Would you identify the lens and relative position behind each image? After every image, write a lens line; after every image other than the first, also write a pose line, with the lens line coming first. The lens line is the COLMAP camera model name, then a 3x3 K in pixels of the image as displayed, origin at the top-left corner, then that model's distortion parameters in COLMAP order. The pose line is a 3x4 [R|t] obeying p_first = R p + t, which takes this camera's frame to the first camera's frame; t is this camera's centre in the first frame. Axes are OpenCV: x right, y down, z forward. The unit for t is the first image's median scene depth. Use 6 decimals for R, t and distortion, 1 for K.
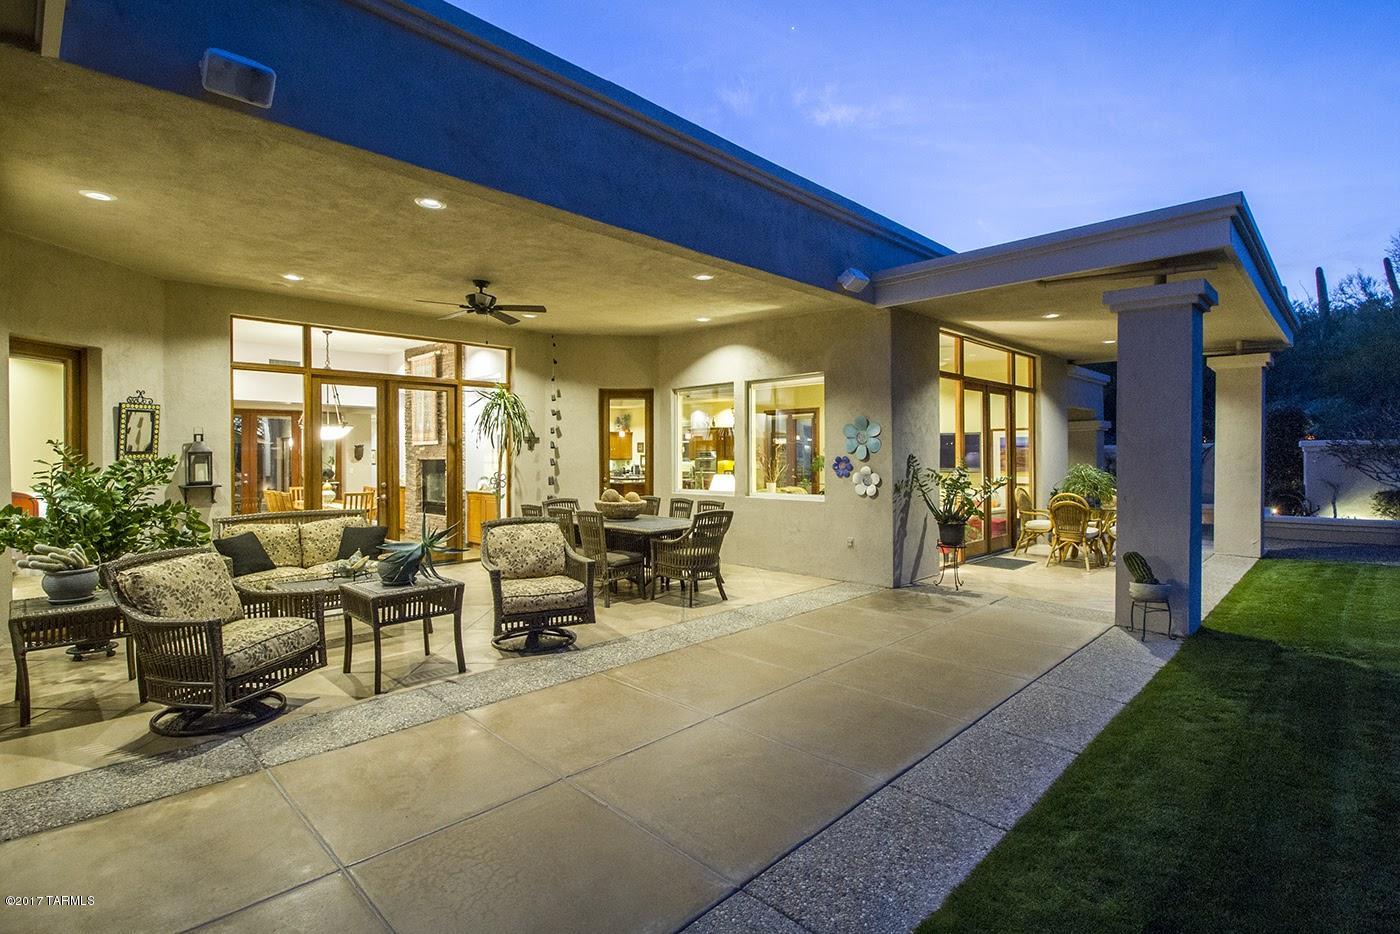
lens RADIAL K [[647.3, 0, 688.3], [0, 647.3, 459.3], [0, 0, 1]] dist [0.012865, -0.014533]
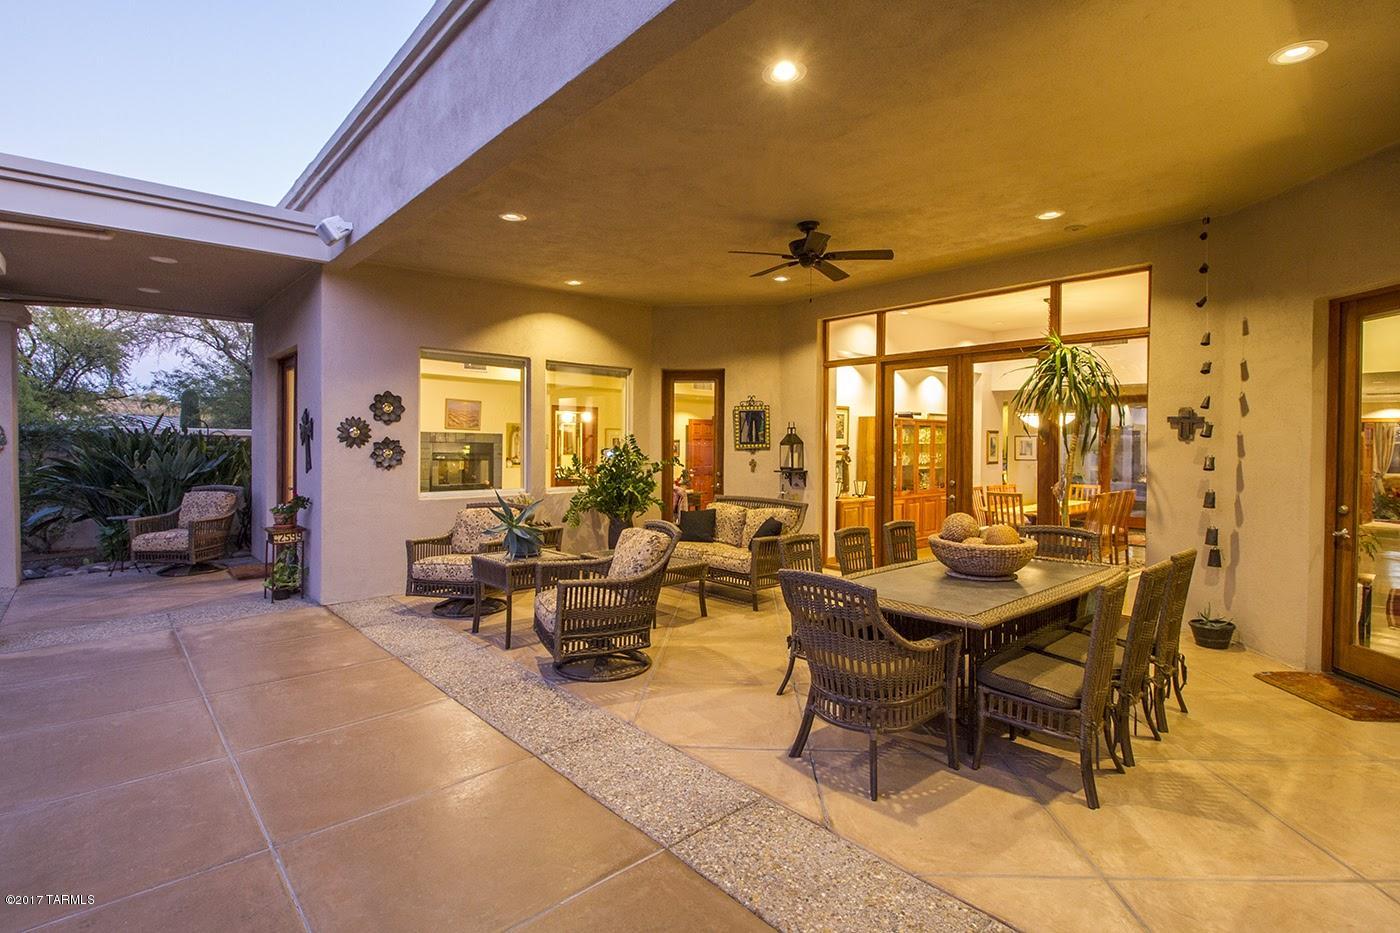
lens RADIAL K [[647.3, 0, 688.3], [0, 647.3, 458.8], [0, 0, 1]] dist [0.012865, -0.014533]
pose [[-0.023158, 0.026592, -0.999378, 0.504687], [-0.015011, 0.999524, 0.026944, -0.011967], [0.999619, 0.015626, -0.022748, 0.947617]]
